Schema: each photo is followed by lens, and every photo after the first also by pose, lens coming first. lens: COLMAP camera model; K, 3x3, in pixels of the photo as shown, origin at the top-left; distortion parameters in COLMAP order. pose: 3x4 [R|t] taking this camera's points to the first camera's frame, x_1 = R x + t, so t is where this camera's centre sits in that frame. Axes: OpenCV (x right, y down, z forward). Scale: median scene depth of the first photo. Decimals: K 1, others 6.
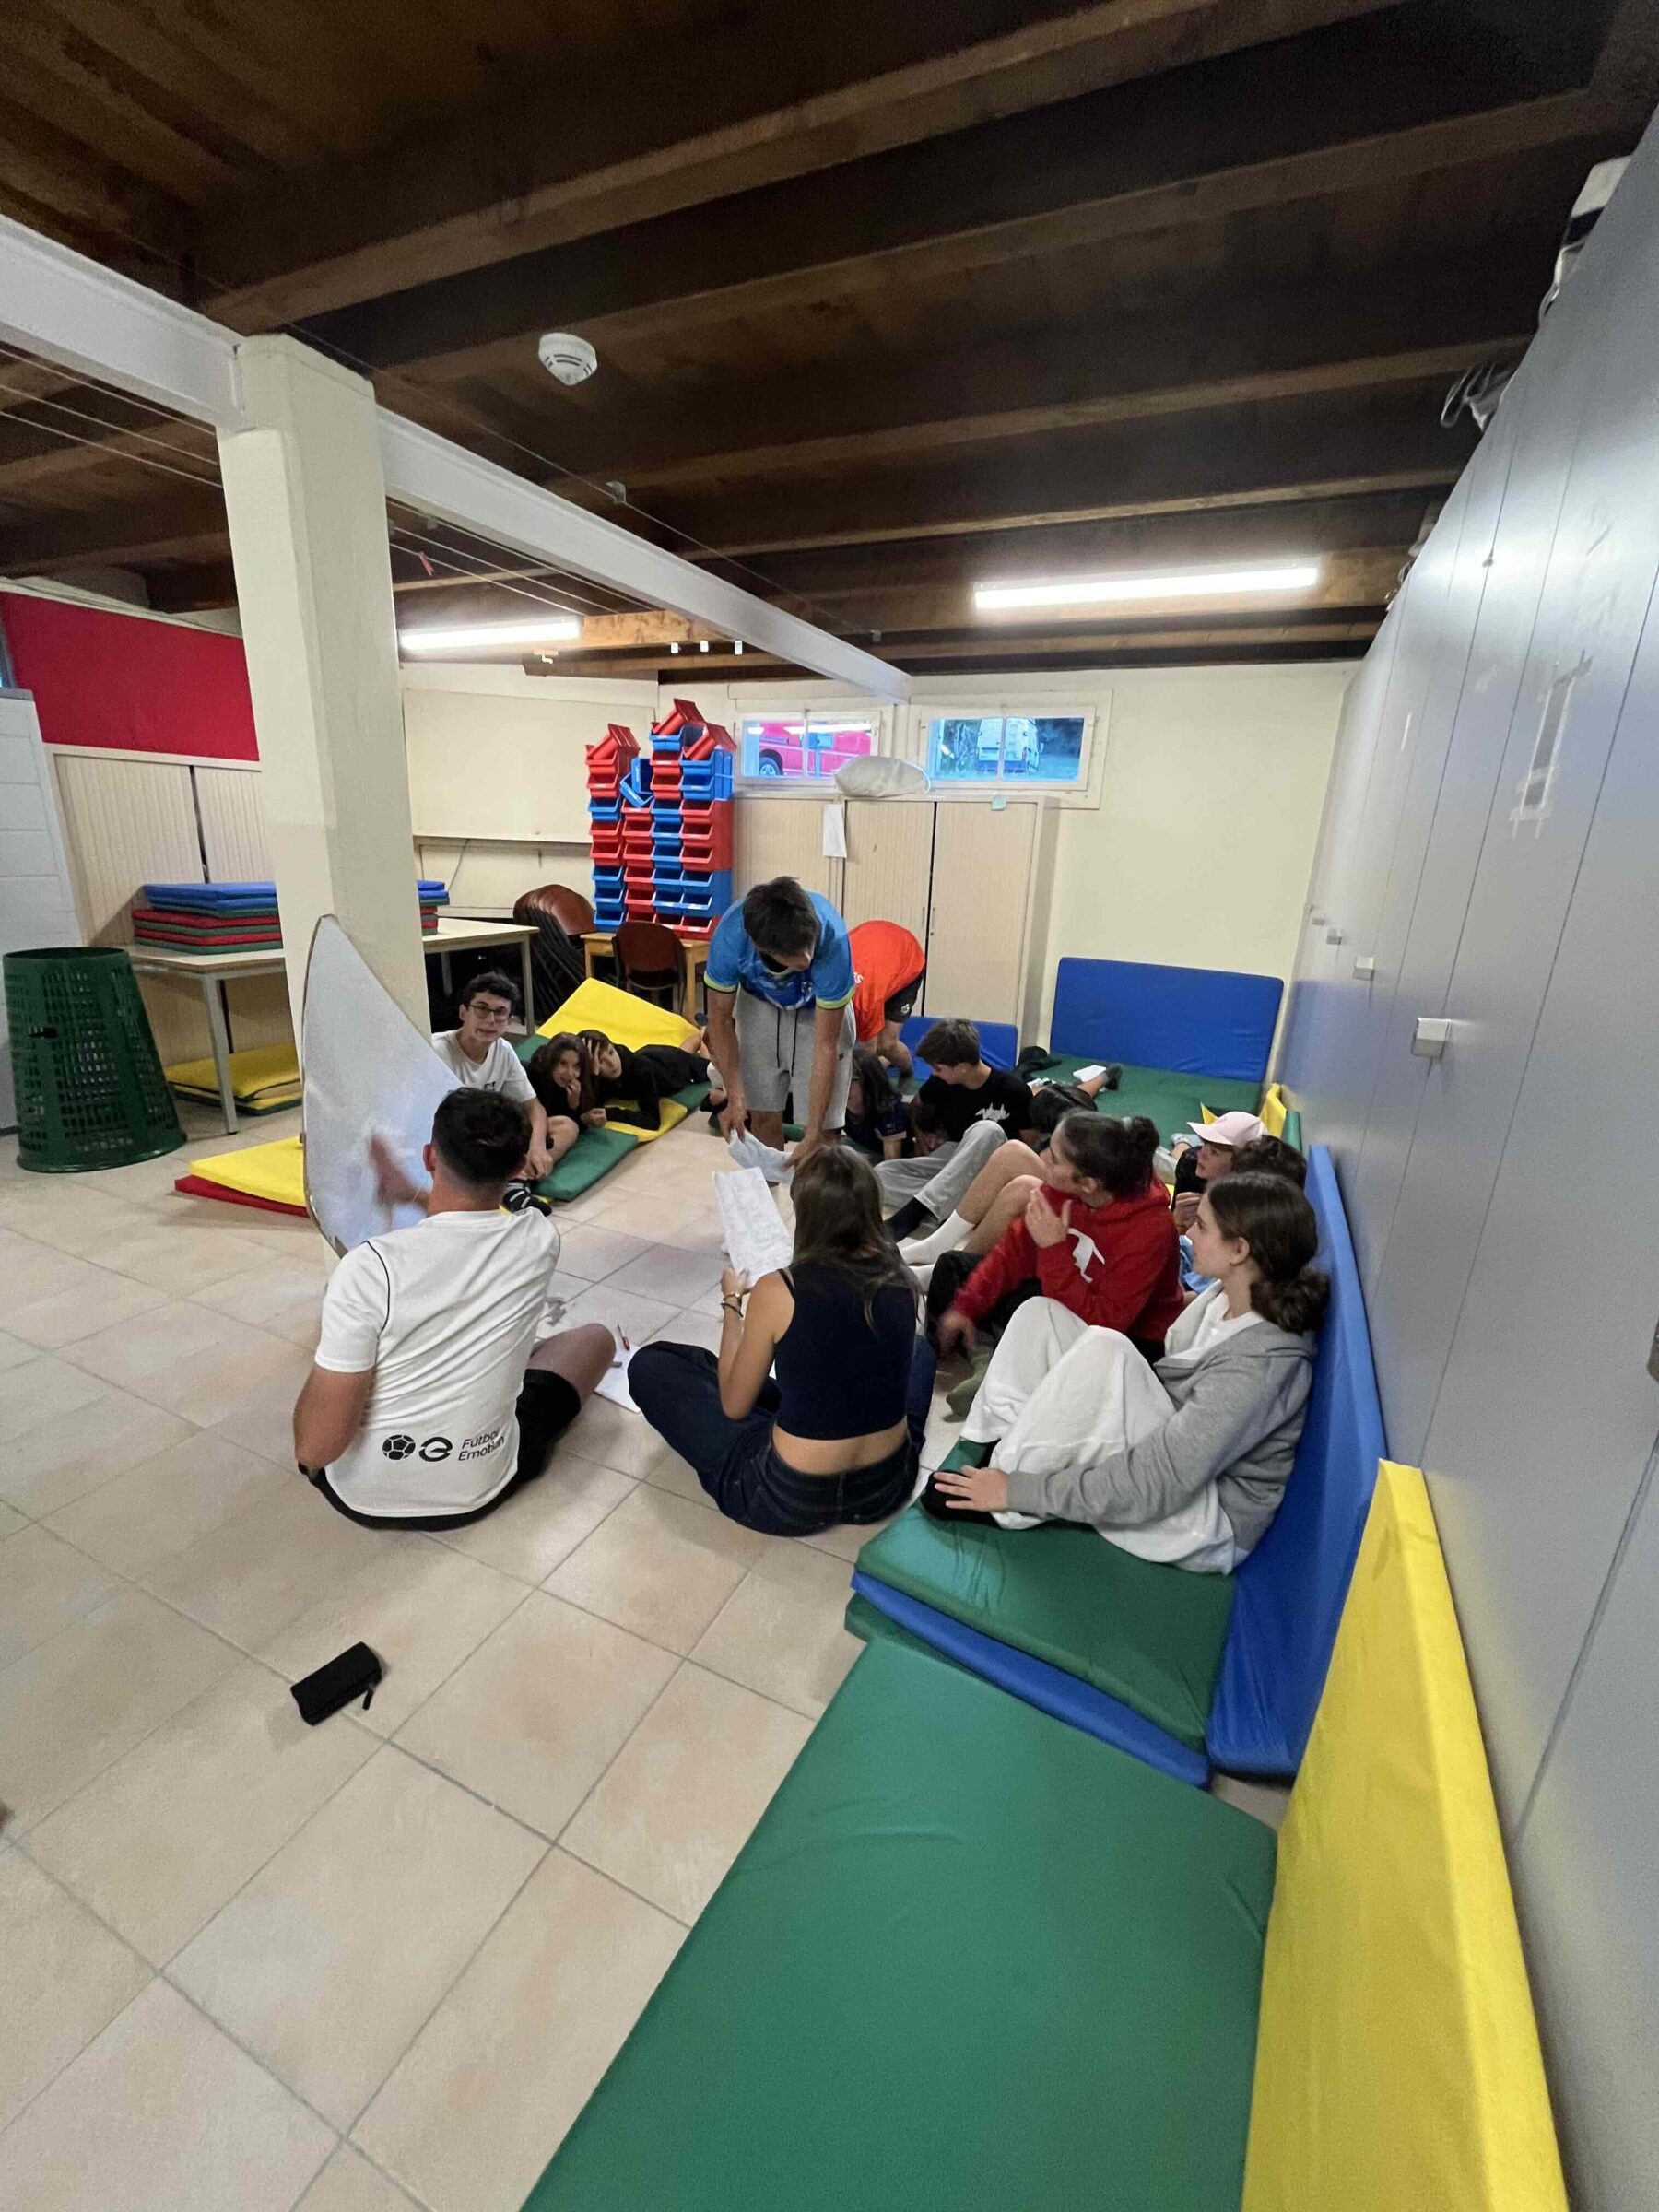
lens RADIAL K [[902.2, 0, 824.4], [0, 902.2, 1101.6], [0, 0, 1]] dist [0.000130, 0.000390]
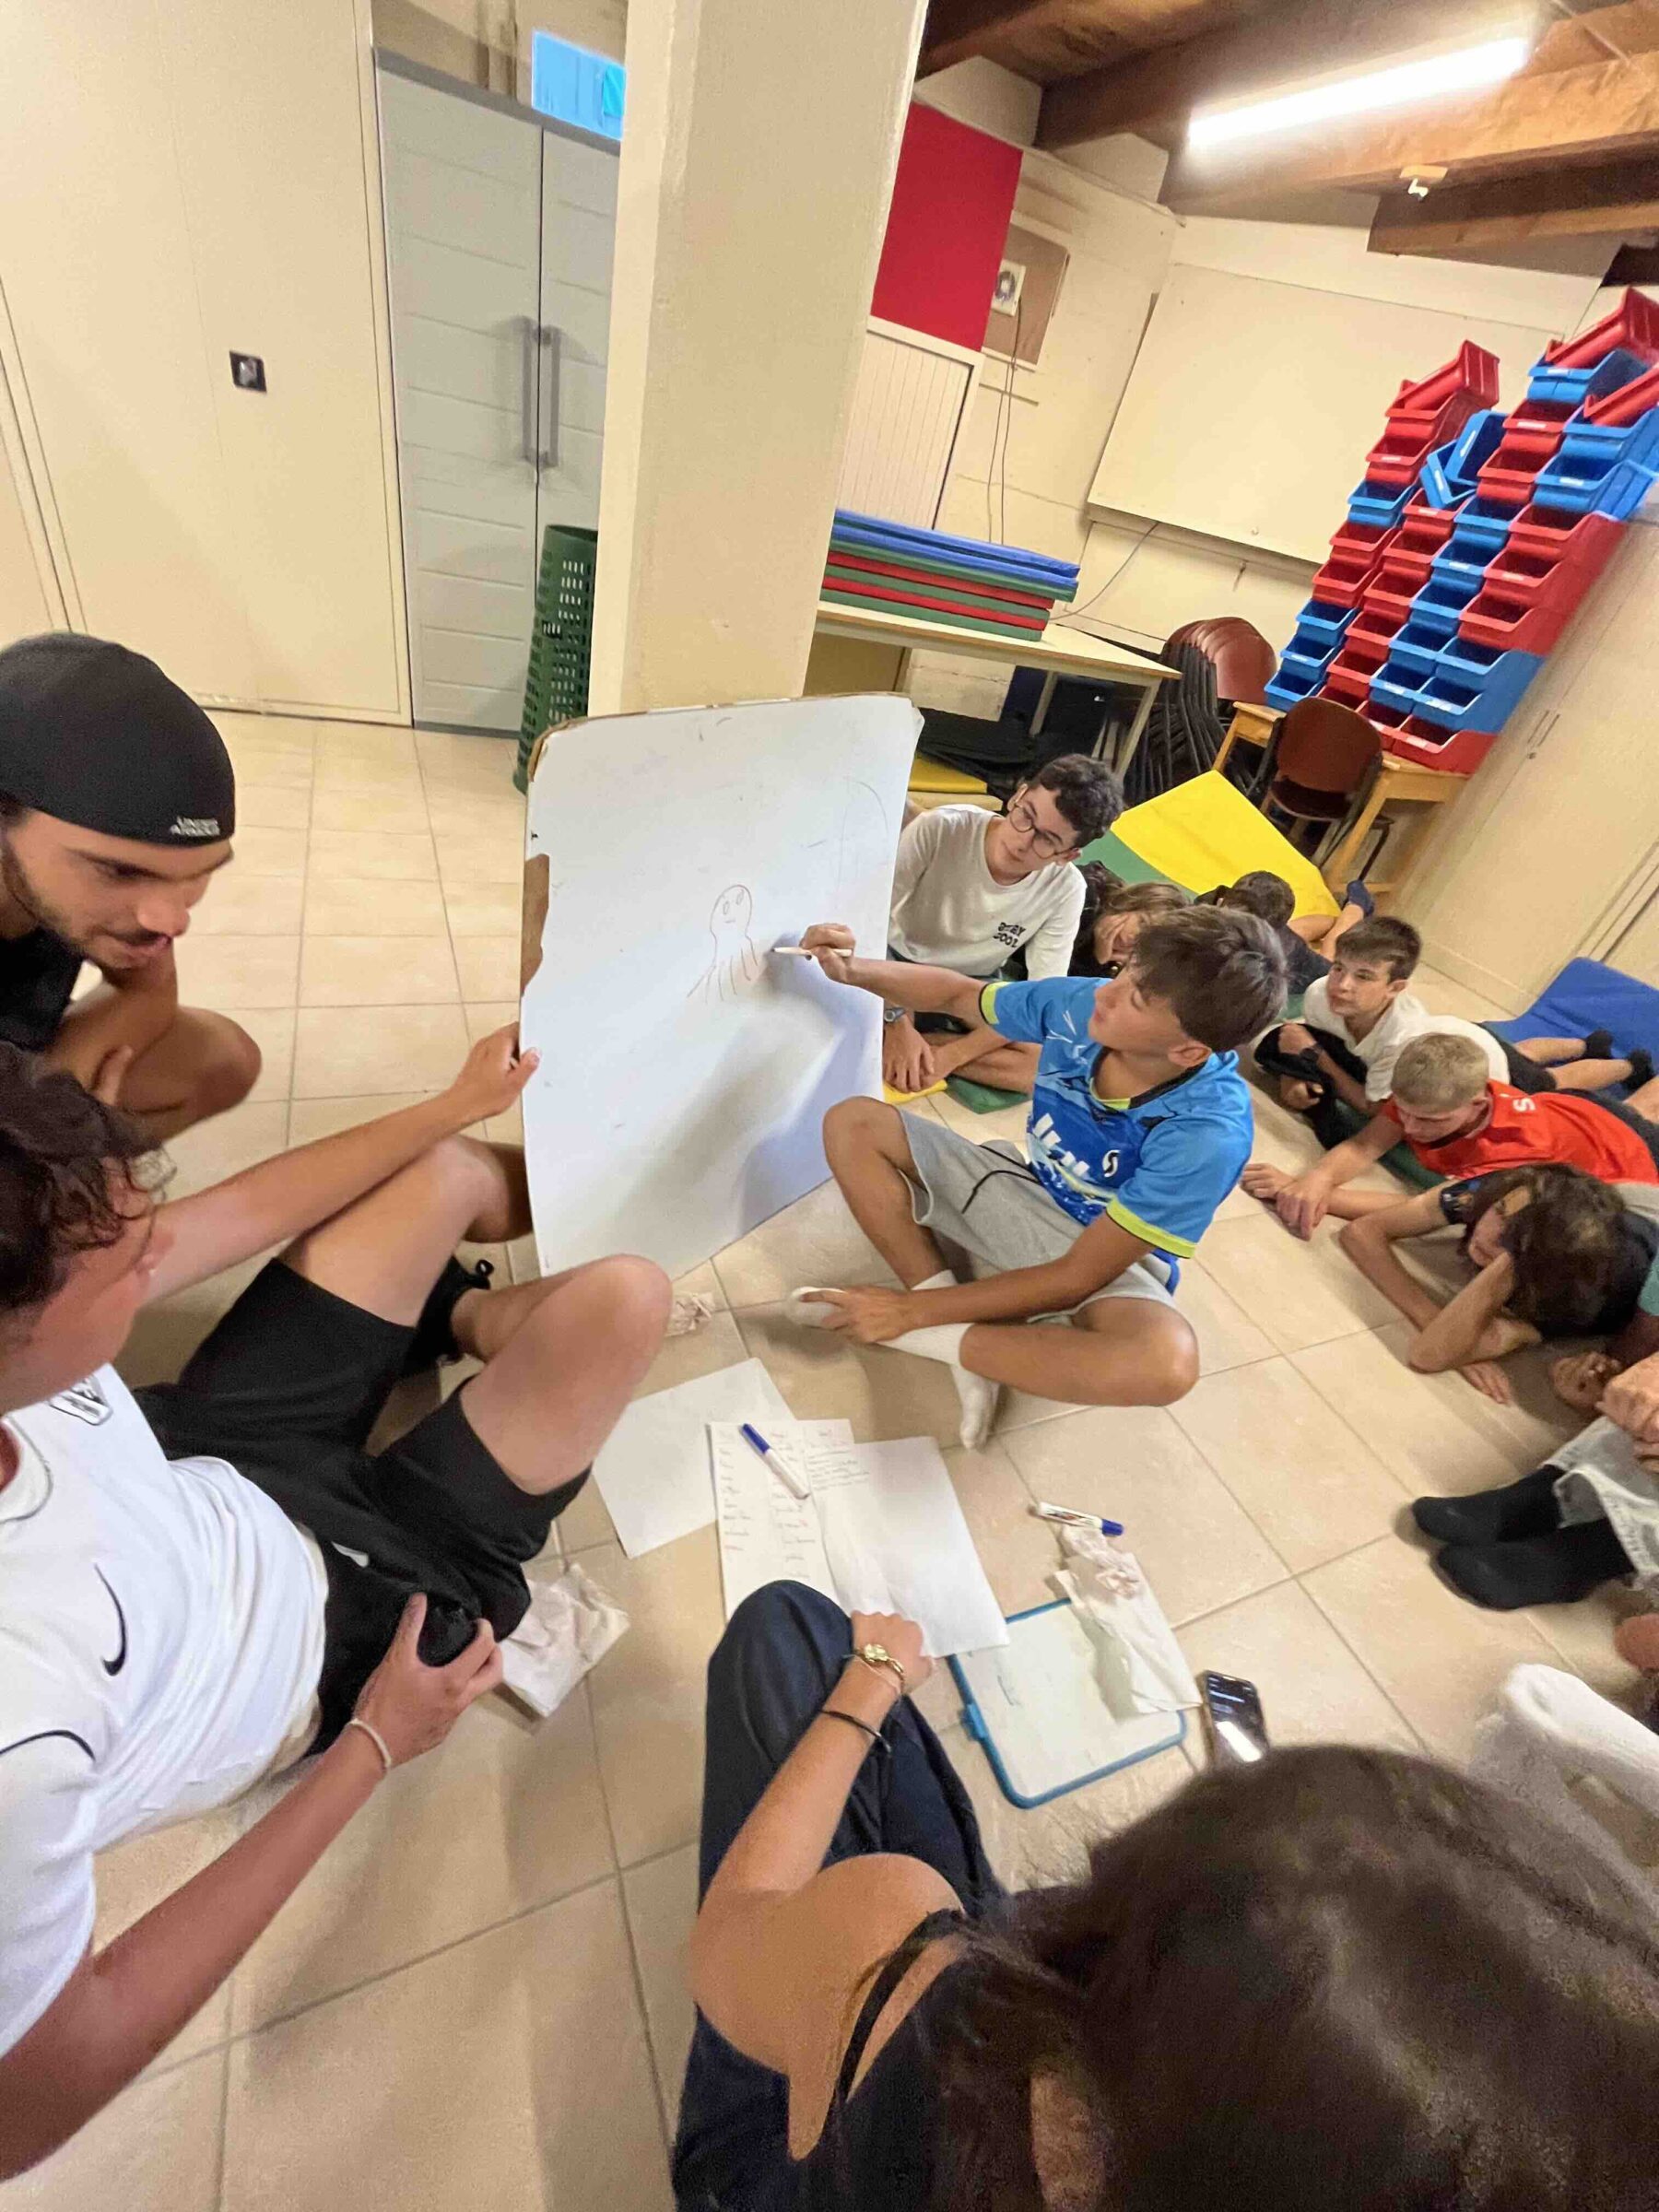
lens RADIAL K [[902.2, 0, 829.9], [0, 902.2, 1101.1], [0, 0, 1]] dist [0.000130, 0.000390]
pose [[0.739999, 0.480824, -0.470329, -0.035187], [-0.358359, 0.873594, 0.329259, -0.038862], [0.569193, -0.075104, 0.818767, 0.260302]]
